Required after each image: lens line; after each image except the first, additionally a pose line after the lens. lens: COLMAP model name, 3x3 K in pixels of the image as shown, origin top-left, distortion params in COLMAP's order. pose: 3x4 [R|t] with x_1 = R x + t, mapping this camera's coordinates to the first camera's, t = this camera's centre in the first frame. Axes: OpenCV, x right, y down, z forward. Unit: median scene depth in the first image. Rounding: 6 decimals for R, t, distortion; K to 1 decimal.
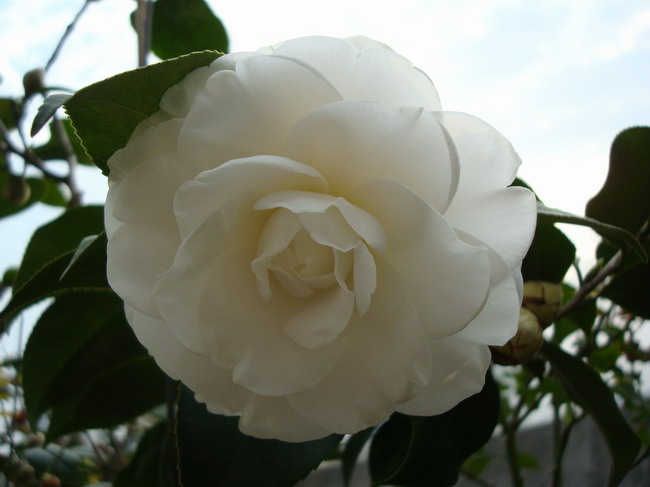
lens RADIAL K [[666.2, 0, 325.0], [0, 666.2, 243.5], [0, 0, 1]] dist [0.006744, 0.001789]
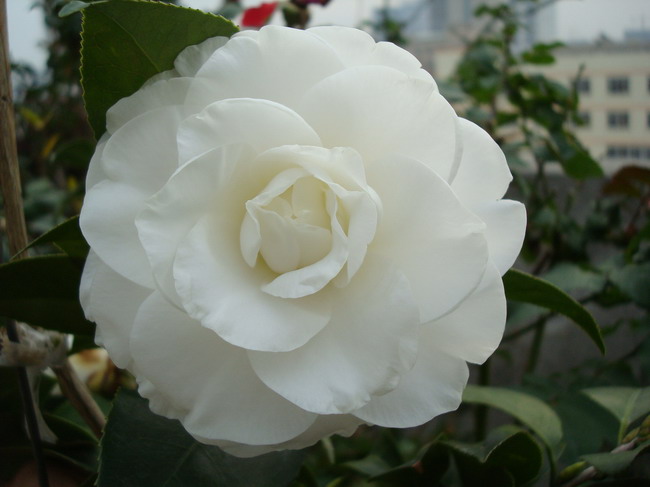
lens RADIAL K [[669.3, 0, 315.9], [0, 669.3, 243.9], [0, 0, 1]] dist [-0.004065, -0.004848]
pose [[0.985127, 0.155823, 0.072413, -0.067357], [-0.126978, 0.944119, -0.304164, 0.343562], [-0.115762, 0.290446, 0.949863, 0.086106]]
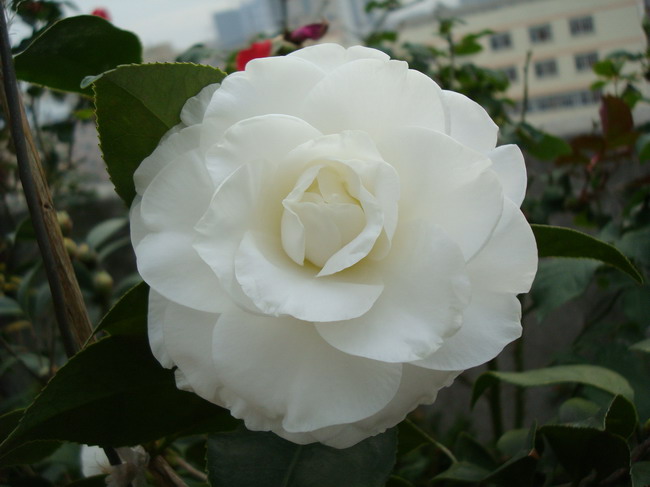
lens RADIAL K [[666.2, 0, 325.0], [0, 666.2, 243.5], [0, 0, 1]] dist [0.006744, 0.001789]
pose [[0.986282, -0.135276, 0.094593, -0.143505], [0.162836, 0.891270, -0.423228, 0.521196], [-0.027055, 0.432826, 0.901072, 0.057334]]
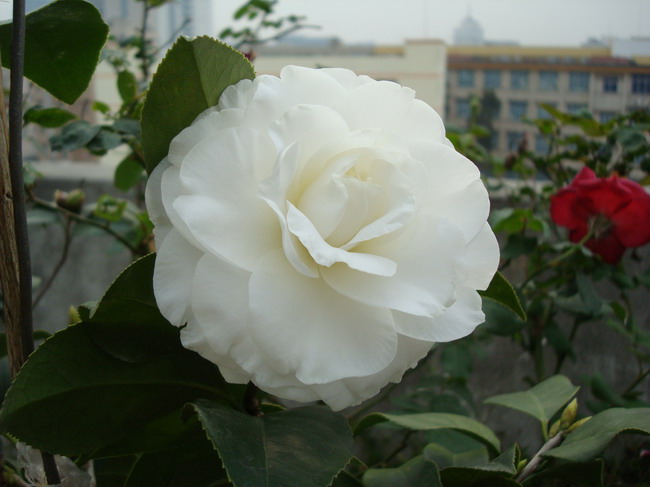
lens RADIAL K [[669.3, 0, 315.9], [0, 669.3, 243.9], [0, 0, 1]] dist [-0.004065, -0.004848]
pose [[0.903264, 0.020054, 0.428617, -0.635880], [0.221251, 0.834105, -0.505289, 0.724186], [-0.367644, 0.551241, 0.748980, 0.128195]]
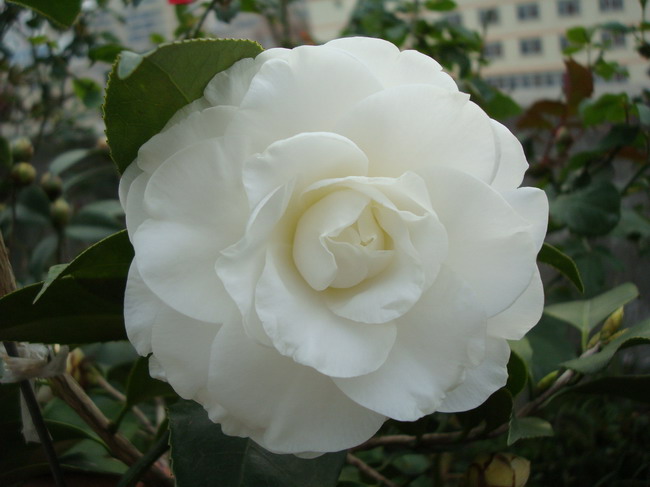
lens RADIAL K [[666.2, 0, 325.0], [0, 666.2, 243.5], [0, 0, 1]] dist [0.006744, 0.001789]
pose [[0.965080, 0.010449, 0.261748, -0.337603], [0.040636, 0.981137, -0.188994, 0.210951], [-0.258786, 0.193031, 0.946451, 0.065260]]
